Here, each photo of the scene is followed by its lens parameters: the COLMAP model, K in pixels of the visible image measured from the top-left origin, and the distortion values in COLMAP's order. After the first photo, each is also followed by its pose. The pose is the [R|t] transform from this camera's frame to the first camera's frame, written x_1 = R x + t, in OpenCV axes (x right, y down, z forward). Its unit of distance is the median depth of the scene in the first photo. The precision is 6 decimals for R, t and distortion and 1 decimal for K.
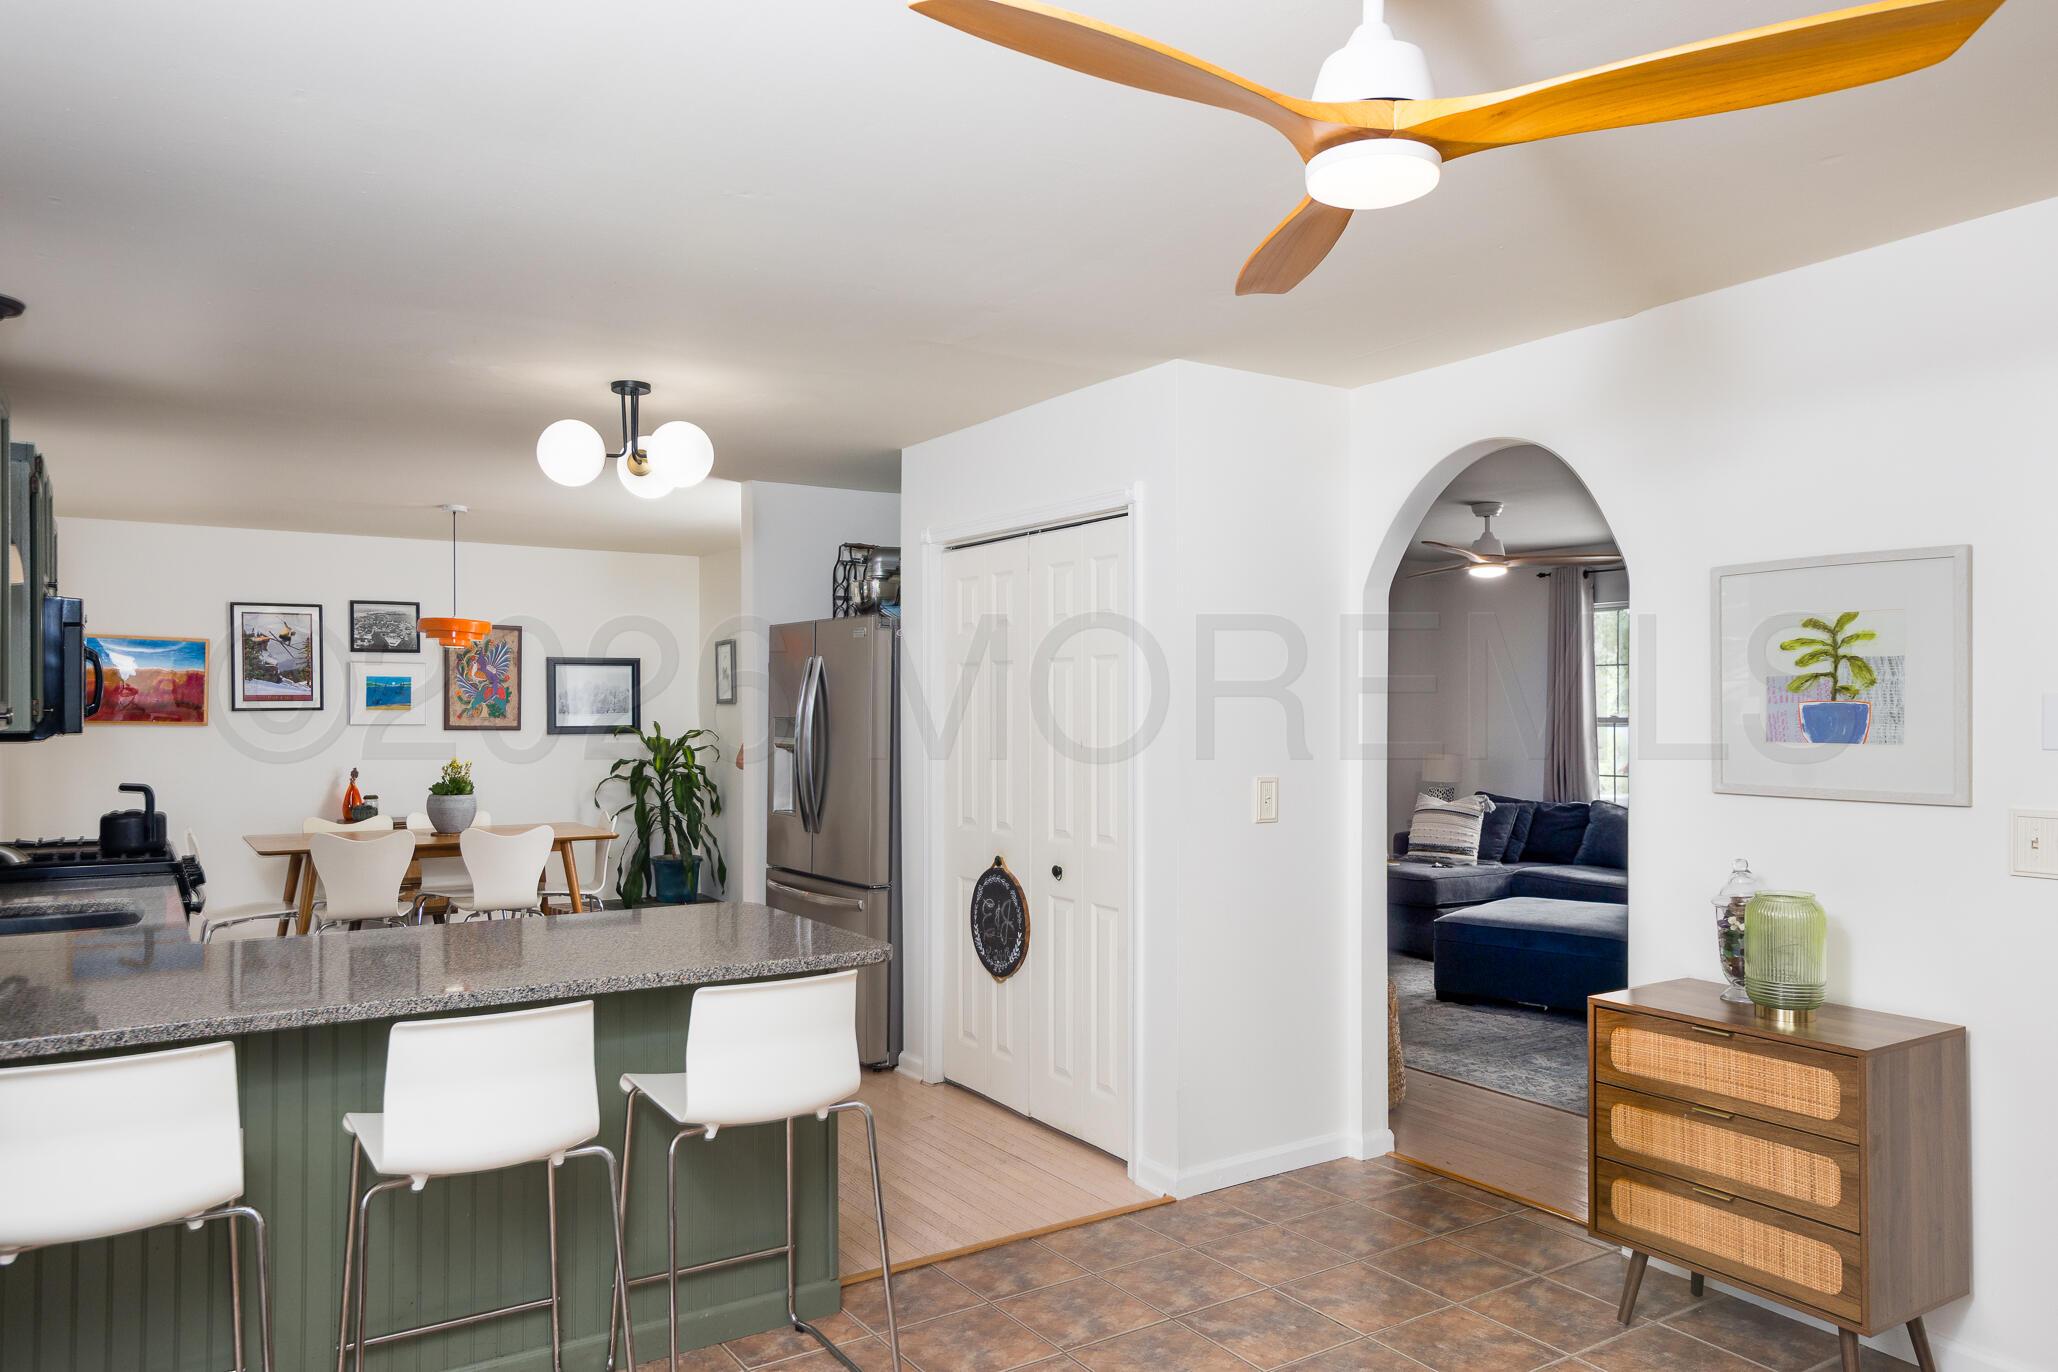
lens RADIAL K [[1390.6, 0, 1009.2], [0, 1390.6, 715.1], [0, 0, 1]] dist [0.004593, 0.000180]
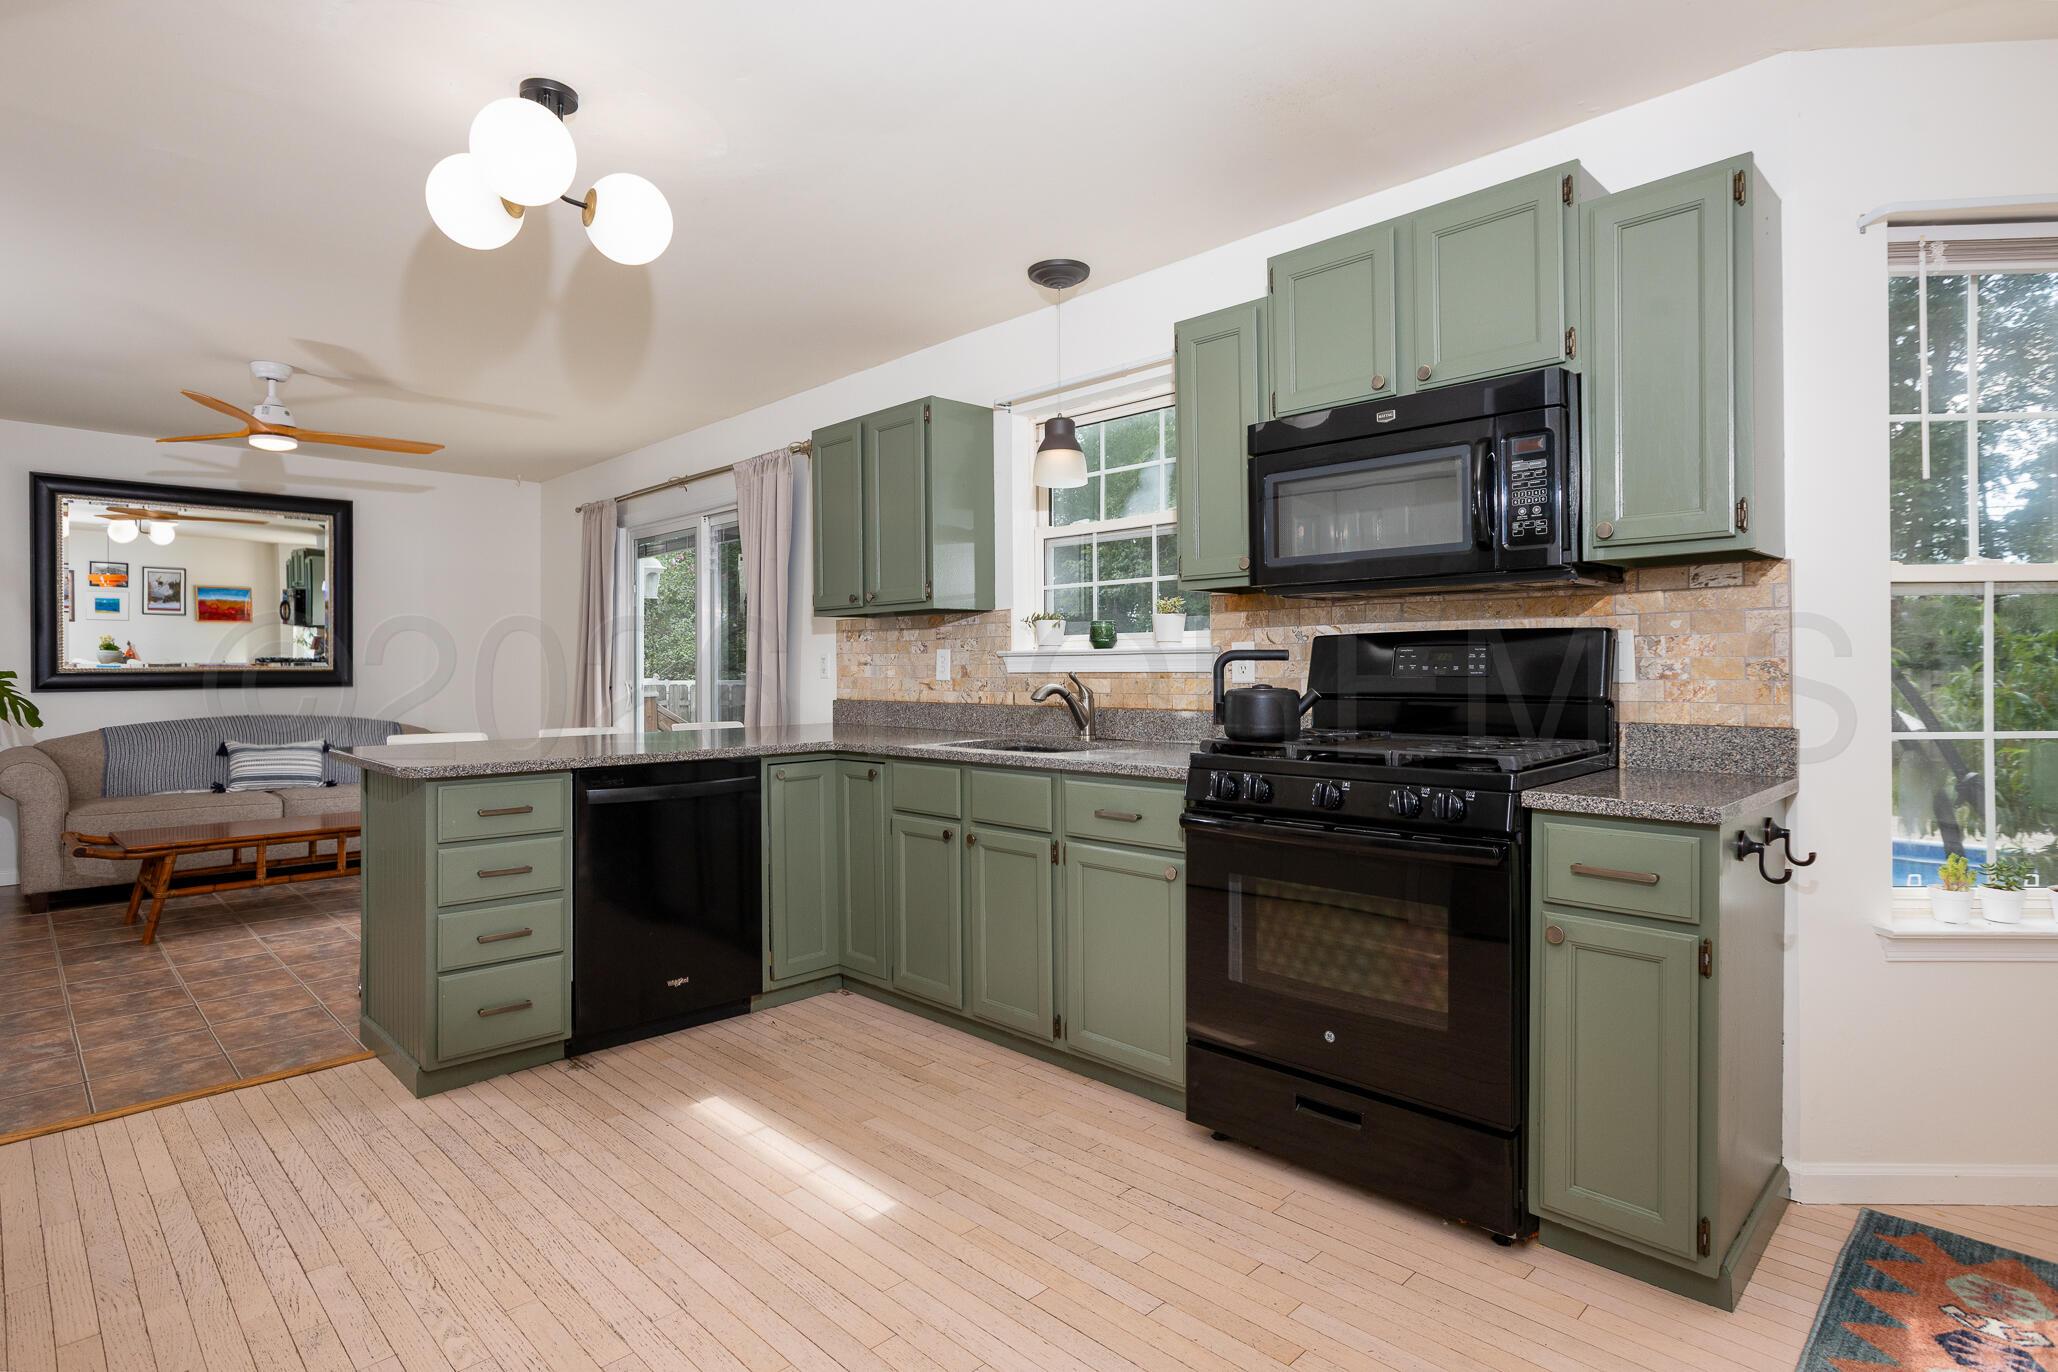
lens RADIAL K [[1063.0, 0, 1025.0], [0, 1063.0, 661.8], [0, 0, 1]] dist [-0.006215, 0.005349]
pose [[-0.978989, 0.005734, -0.203832, -0.347162], [0.005251, 0.999982, 0.002911, 0.048078], [0.203845, 0.001780, -0.979002, 1.371535]]
